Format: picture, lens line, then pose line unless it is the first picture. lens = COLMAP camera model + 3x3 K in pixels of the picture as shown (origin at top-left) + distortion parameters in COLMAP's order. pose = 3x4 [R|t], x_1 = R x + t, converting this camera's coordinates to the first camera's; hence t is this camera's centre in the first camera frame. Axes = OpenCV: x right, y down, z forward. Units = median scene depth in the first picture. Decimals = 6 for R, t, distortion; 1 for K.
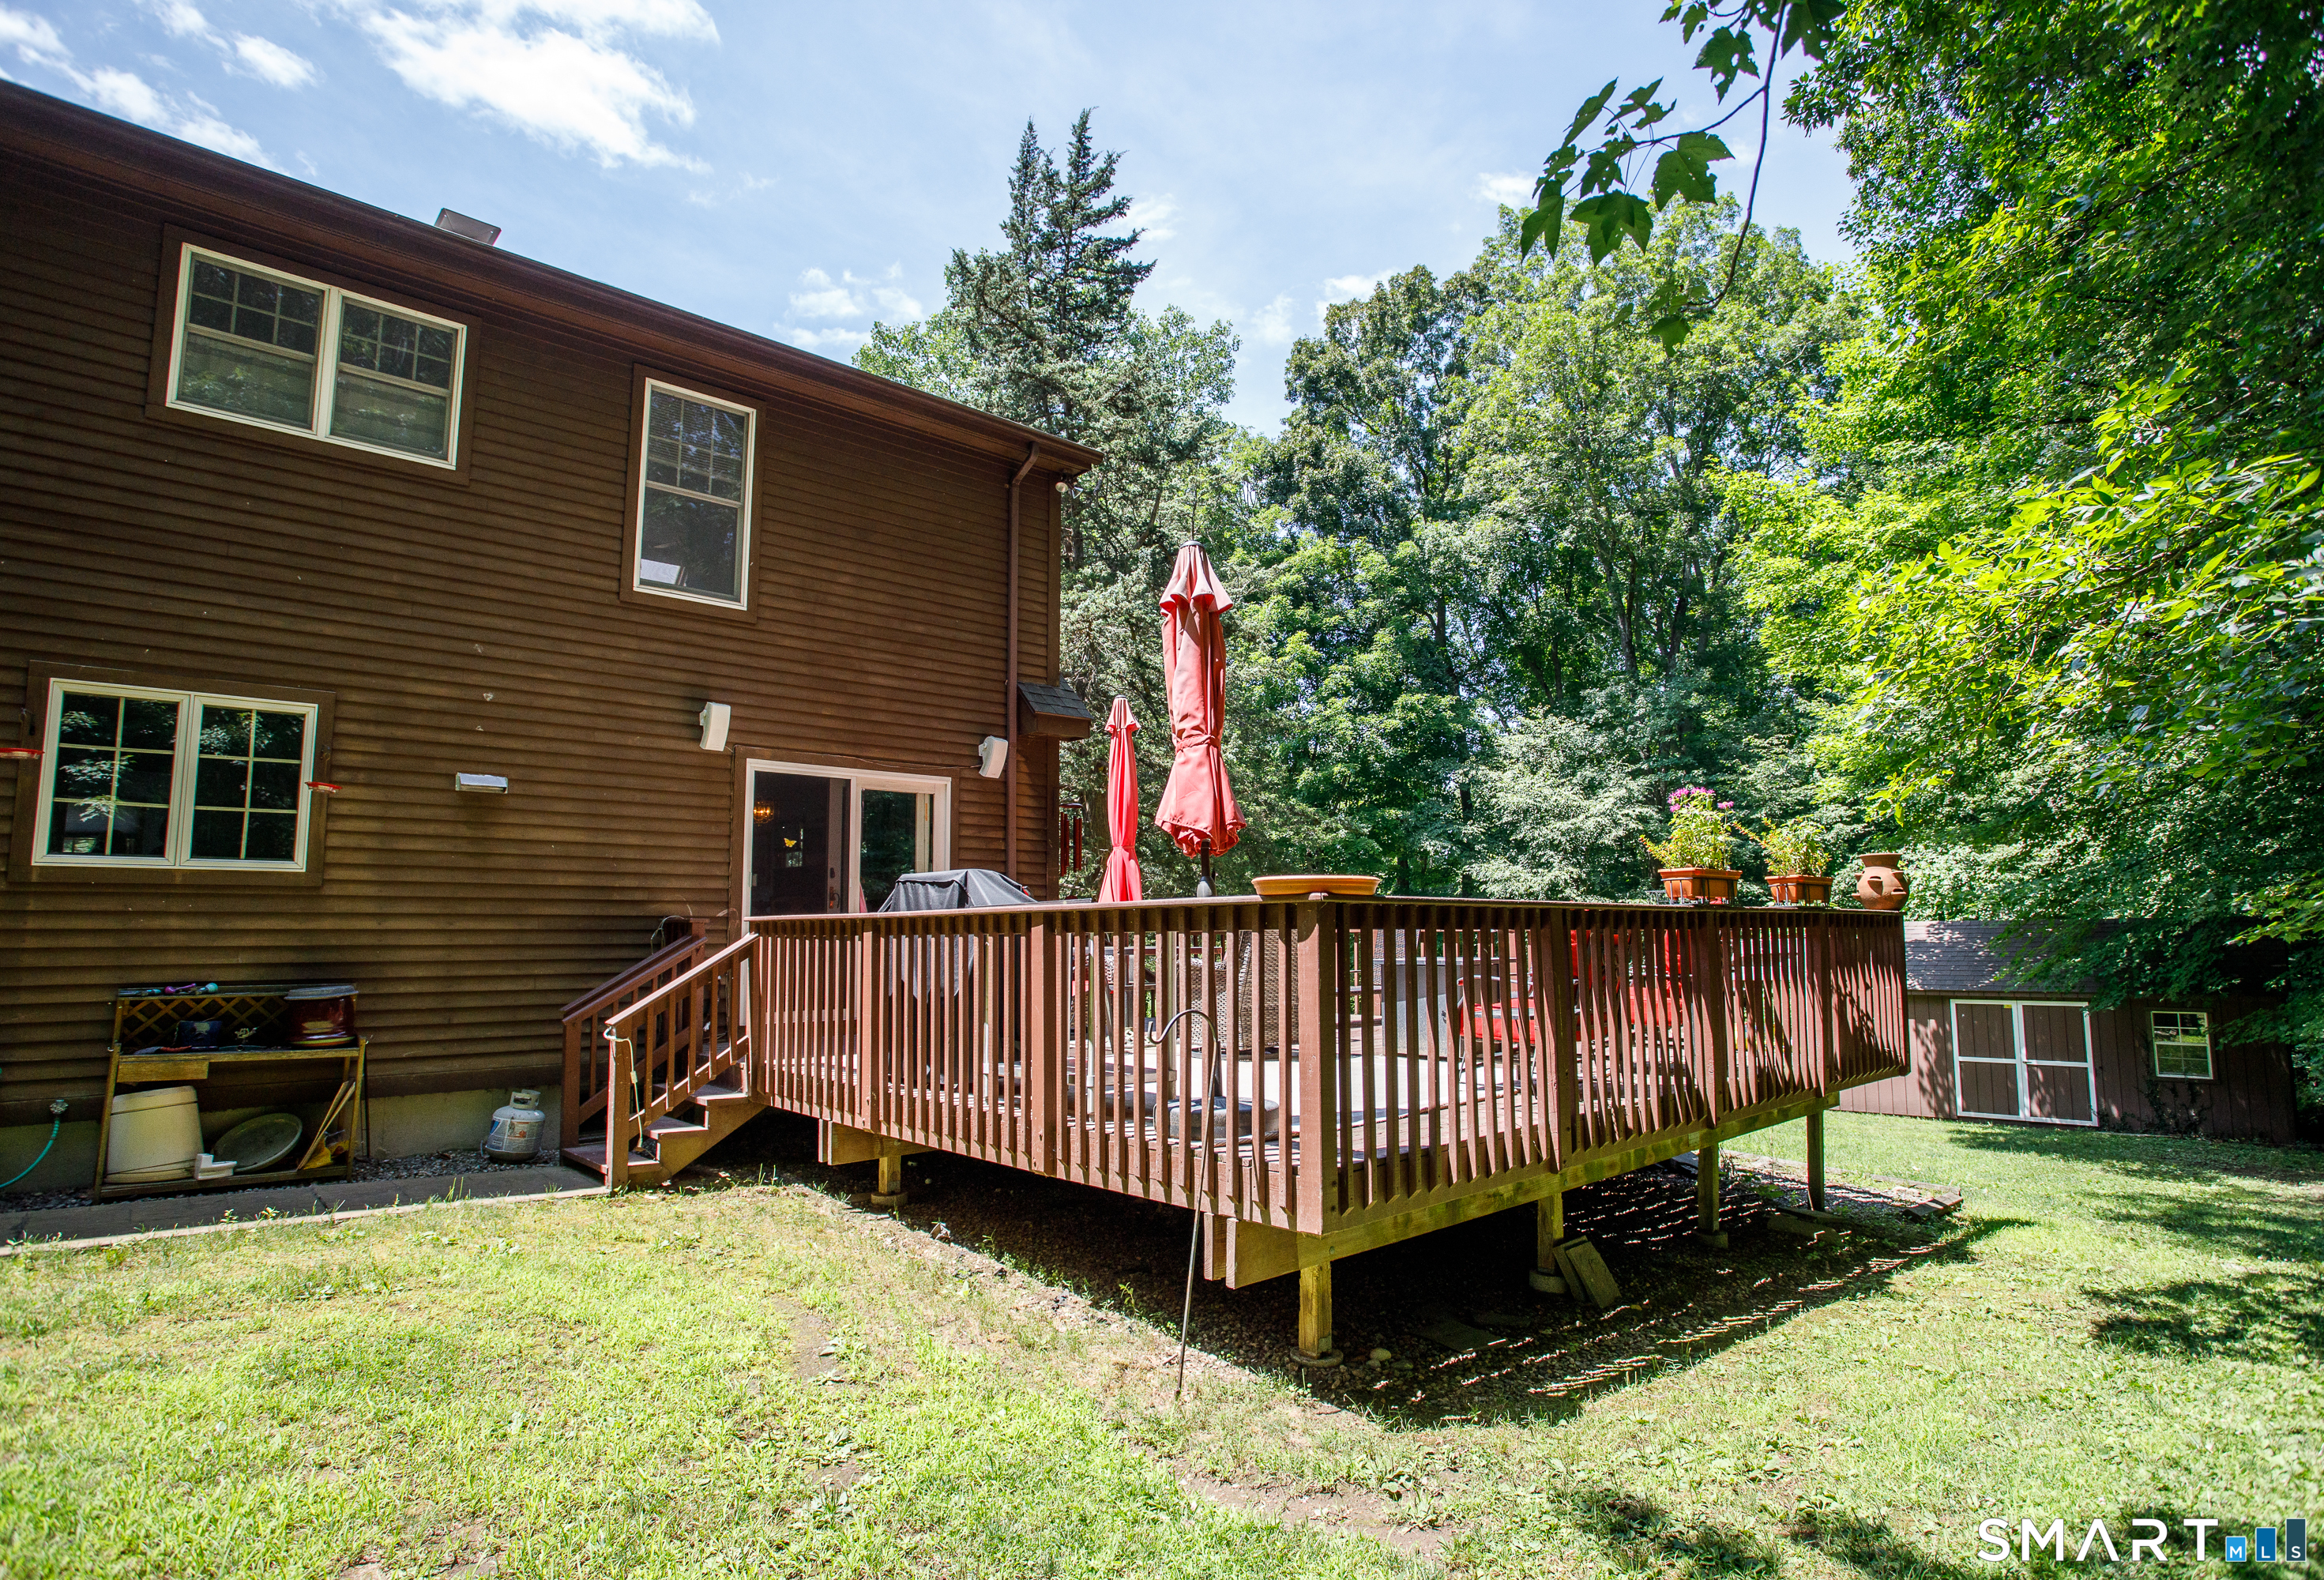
lens RADIAL K [[1285.2, 0, 1162.0], [0, 1285.2, 790.0], [0, 0, 1]] dist [-0.051145, 0.001129]
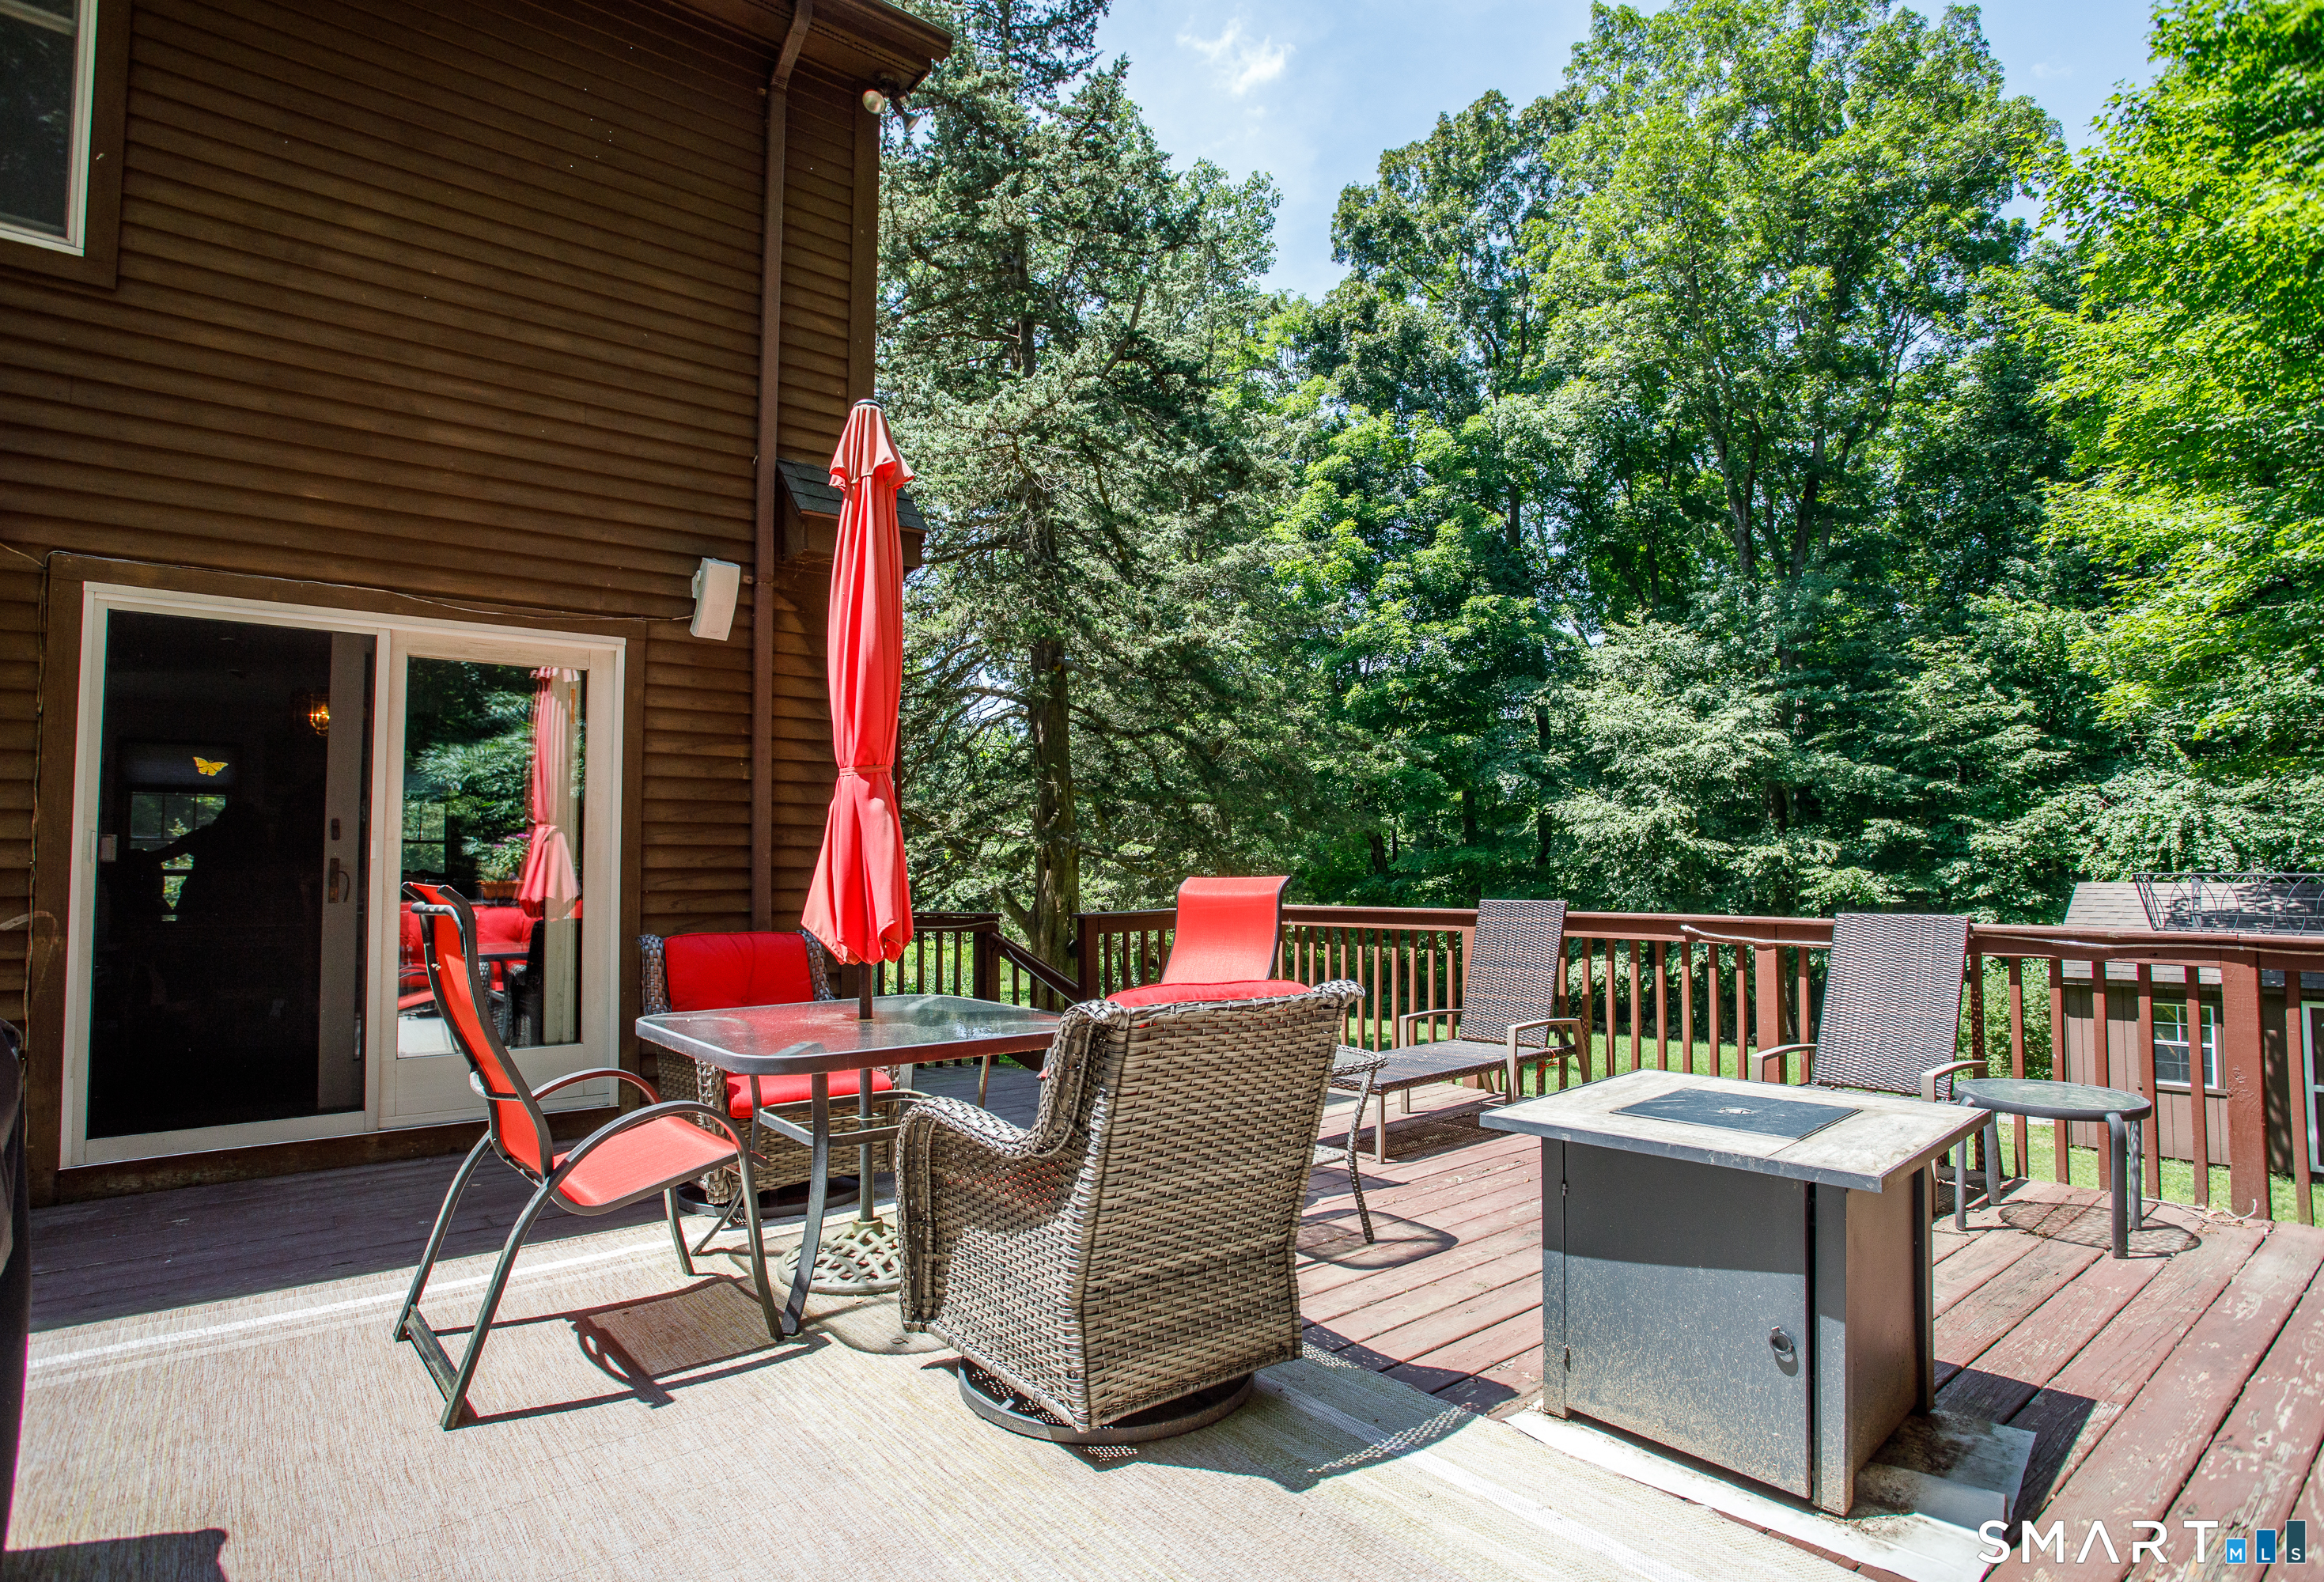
lens RADIAL K [[1285.1, 0, 1162.0], [0, 1285.1, 791.0], [0, 0, 1]] dist [-0.051145, 0.001129]
pose [[0.999139, -0.003880, -0.041316, 0.020643], [0.005938, 0.998741, 0.049820, 0.008180], [0.041070, -0.050023, 0.997903, 0.156569]]
